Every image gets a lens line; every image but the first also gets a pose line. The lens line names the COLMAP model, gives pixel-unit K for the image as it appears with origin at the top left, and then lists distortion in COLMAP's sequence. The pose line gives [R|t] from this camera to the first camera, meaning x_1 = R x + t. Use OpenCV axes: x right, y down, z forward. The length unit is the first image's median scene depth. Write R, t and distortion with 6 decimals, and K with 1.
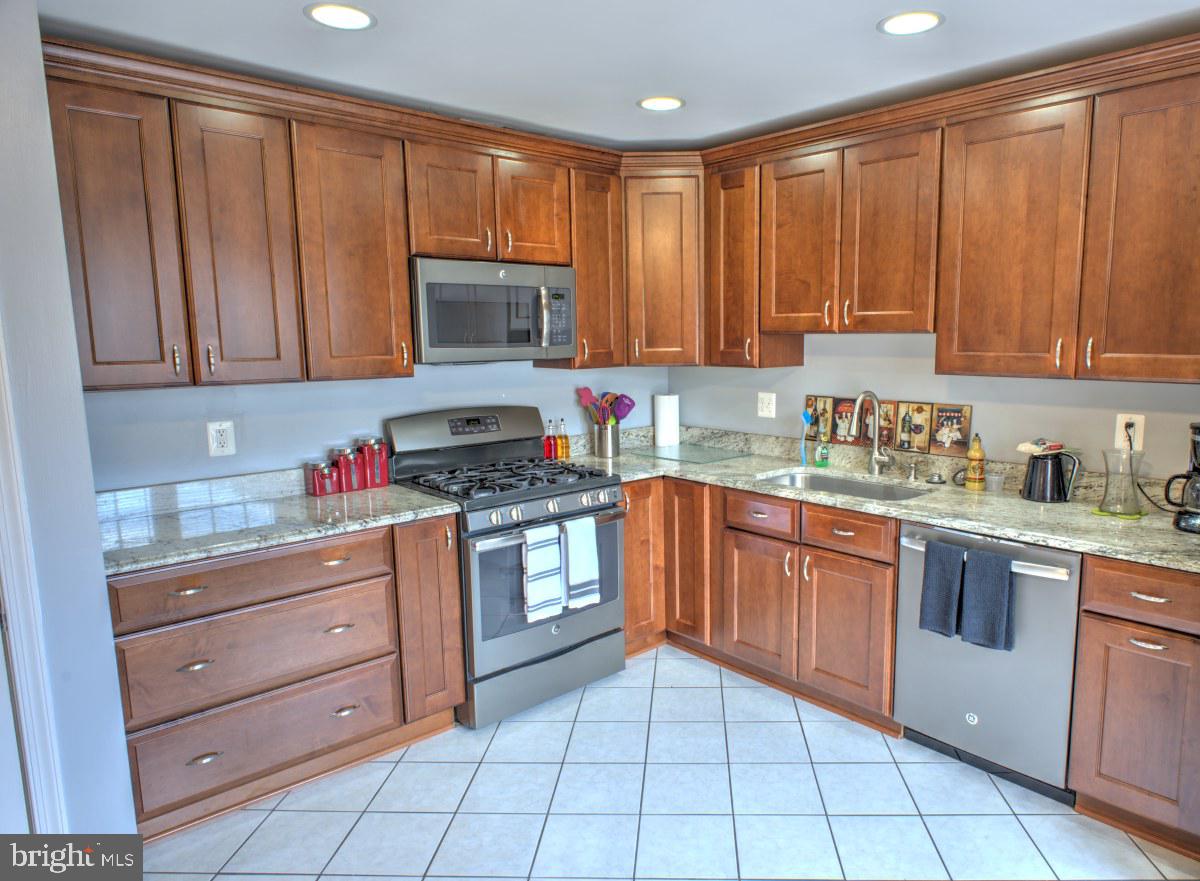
lens RADIAL K [[771.8, 0, 664.4], [0, 771.8, 450.2], [0, 0, 1]] dist [-0.001125, -0.000790]
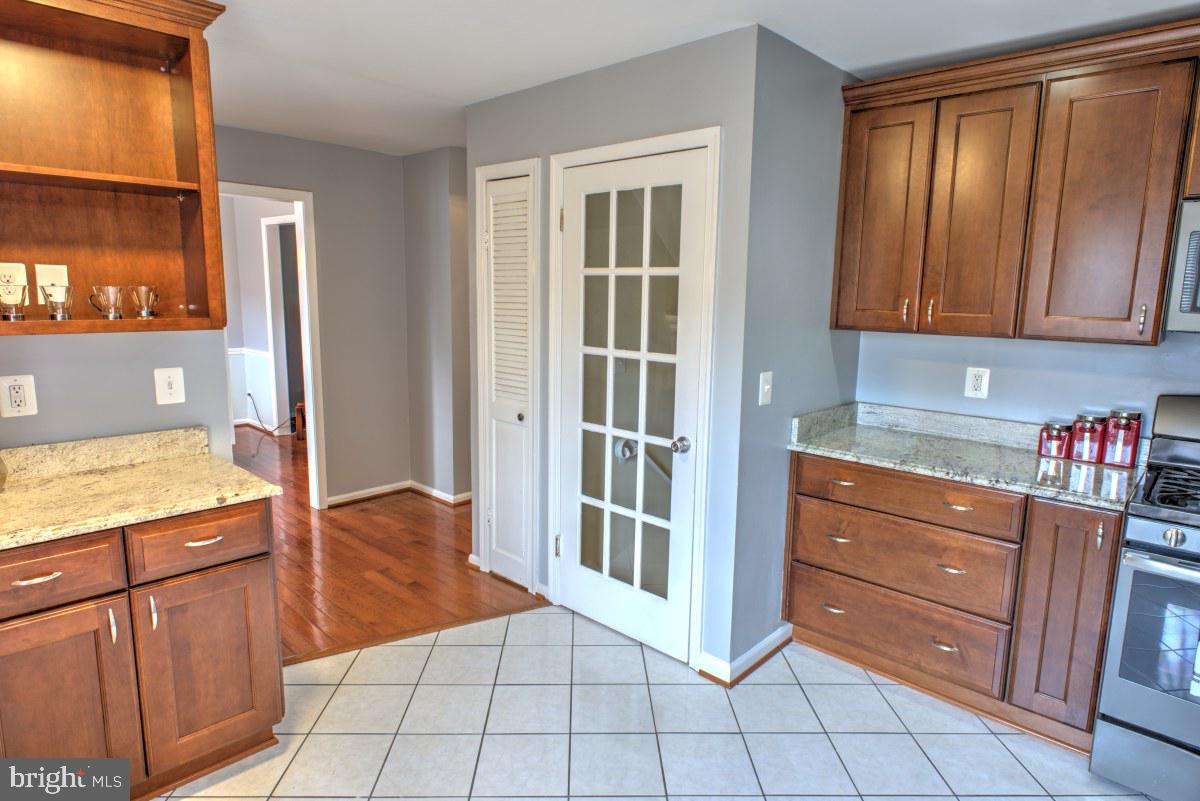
lens RADIAL K [[693.6, 0, 611.8], [0, 693.6, 399.0], [0, 0, 1]] dist [0.006809, -0.000884]
pose [[0.062524, 0.165978, -0.984145, 0.416832], [-0.165913, 0.974083, 0.153740, -0.061183], [0.984156, 0.153670, 0.088442, 0.387804]]
